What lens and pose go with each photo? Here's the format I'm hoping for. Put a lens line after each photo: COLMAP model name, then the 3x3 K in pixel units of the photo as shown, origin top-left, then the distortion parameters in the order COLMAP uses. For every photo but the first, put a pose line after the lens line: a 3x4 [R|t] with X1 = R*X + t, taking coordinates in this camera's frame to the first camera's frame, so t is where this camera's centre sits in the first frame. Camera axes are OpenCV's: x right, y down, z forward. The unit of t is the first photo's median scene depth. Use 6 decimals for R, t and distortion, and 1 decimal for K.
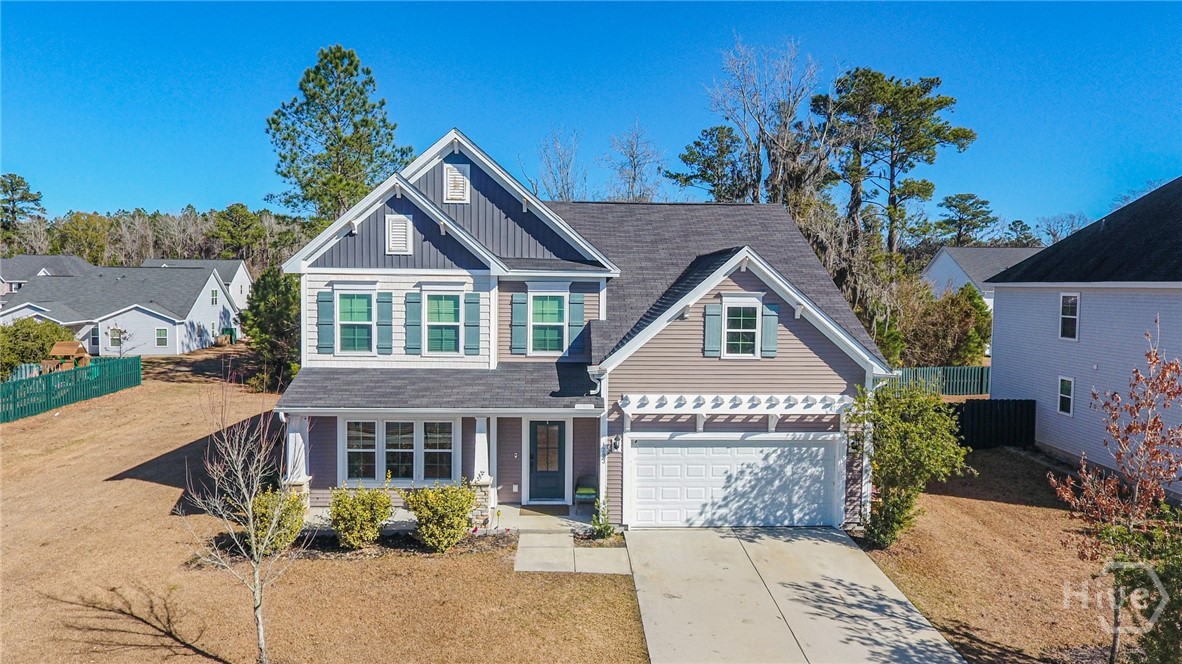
lens RADIAL K [[694.9, 0, 580.3], [0, 694.9, 316.0], [0, 0, 1]] dist [-0.003778, 0.000714]
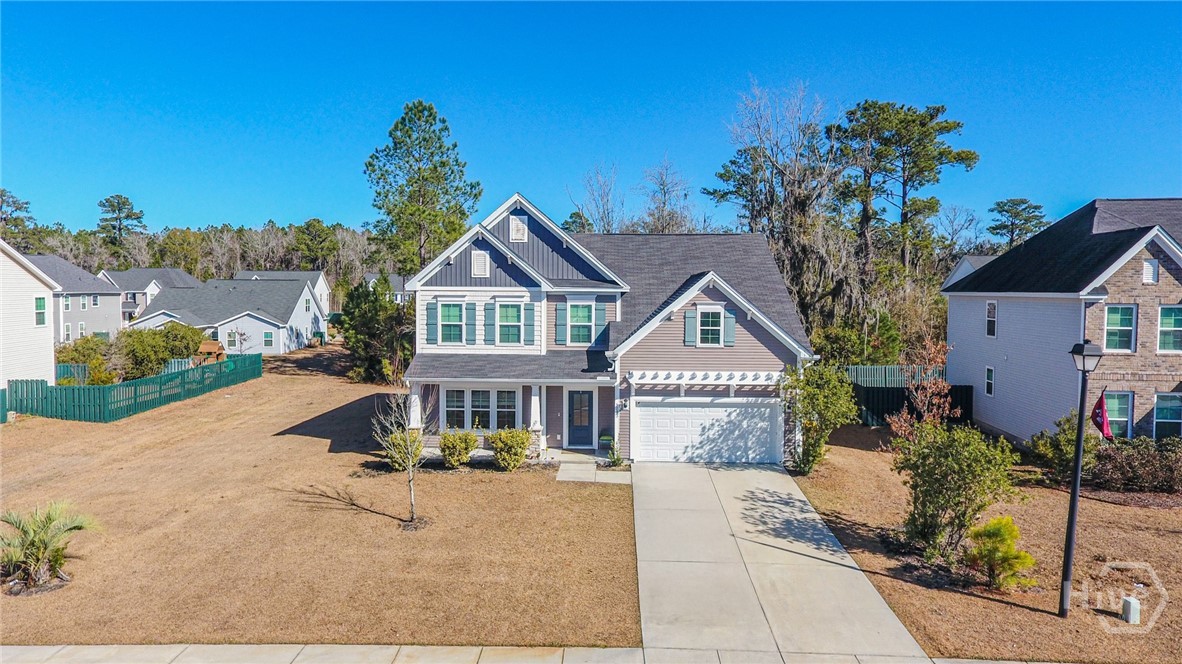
lens RADIAL K [[694.9, 0, 580.2], [0, 694.9, 316.1], [0, 0, 1]] dist [-0.003778, 0.000714]
pose [[0.996913, -0.002195, -0.078479, 0.068393], [0.001507, 0.999960, -0.008826, 0.007922], [0.078495, 0.008681, 0.996877, -0.464814]]
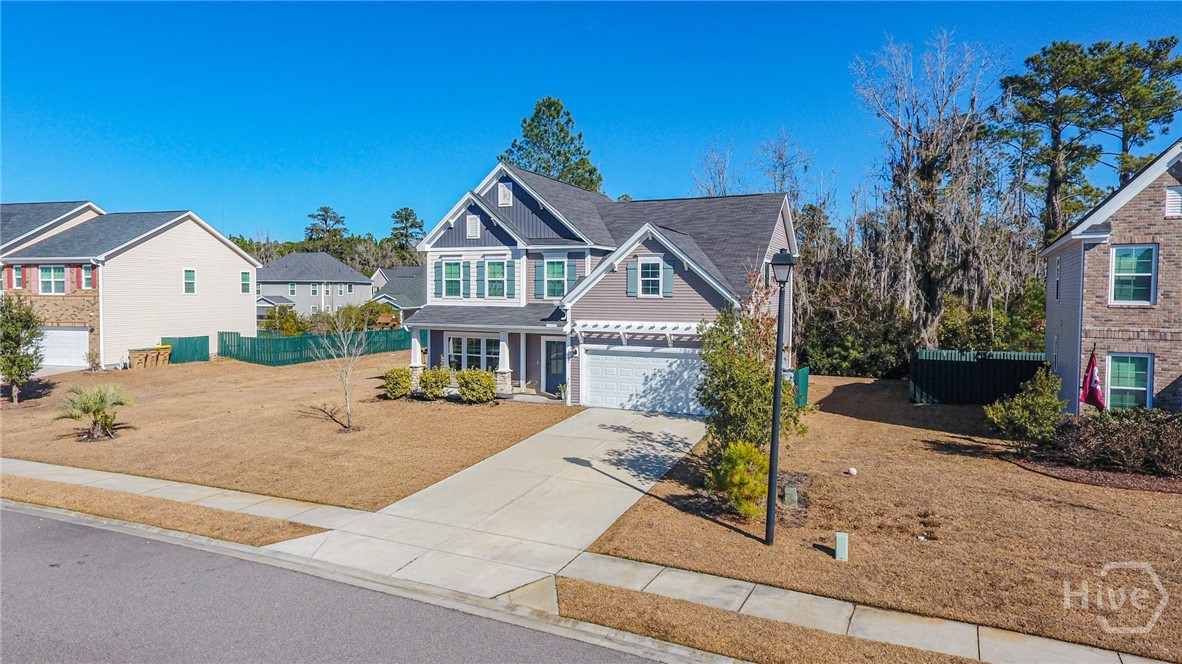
lens RADIAL K [[694.9, 0, 577.8], [0, 694.9, 313.1], [0, 0, 1]] dist [-0.003778, 0.000714]
pose [[0.892730, 0.008542, -0.450512, 0.729509], [-0.017091, 0.999743, -0.014911, 0.113826], [0.450269, 0.021012, 0.892646, -0.394703]]
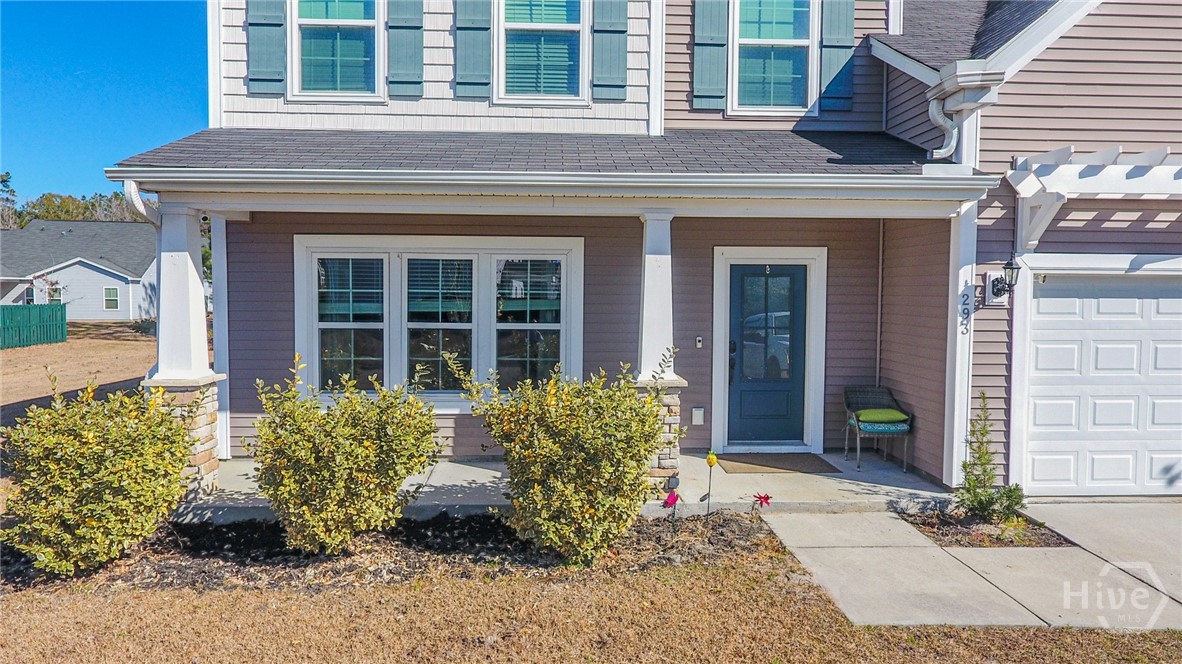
lens RADIAL K [[694.9, 0, 580.8], [0, 694.9, 316.4], [0, 0, 1]] dist [-0.003778, 0.000714]
pose [[0.999957, -0.004639, 0.008085, -0.178377], [0.004671, 0.999982, -0.003887, 0.192050], [-0.008067, 0.003924, 0.999960, 0.575073]]
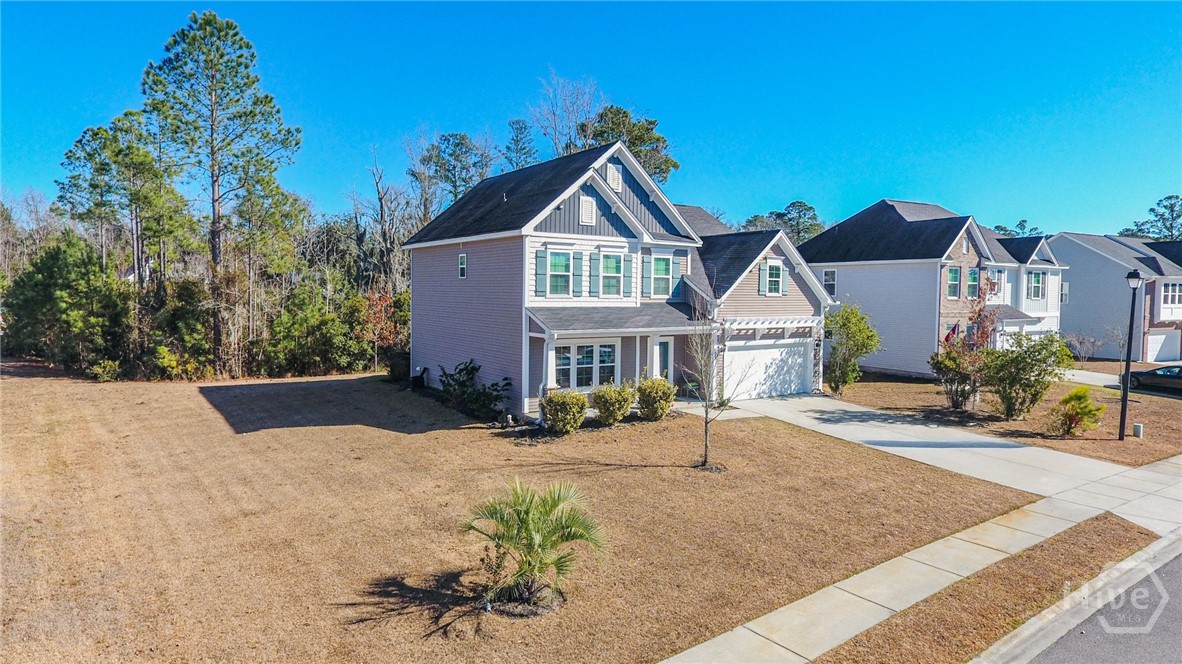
lens RADIAL K [[694.9, 0, 586.6], [0, 694.9, 310.7], [0, 0, 1]] dist [-0.003778, 0.000714]
pose [[0.843651, -0.016234, 0.536647, -1.014618], [0.022773, 0.999725, -0.005559, 0.091785], [-0.536409, 0.016911, 0.843789, -0.180888]]
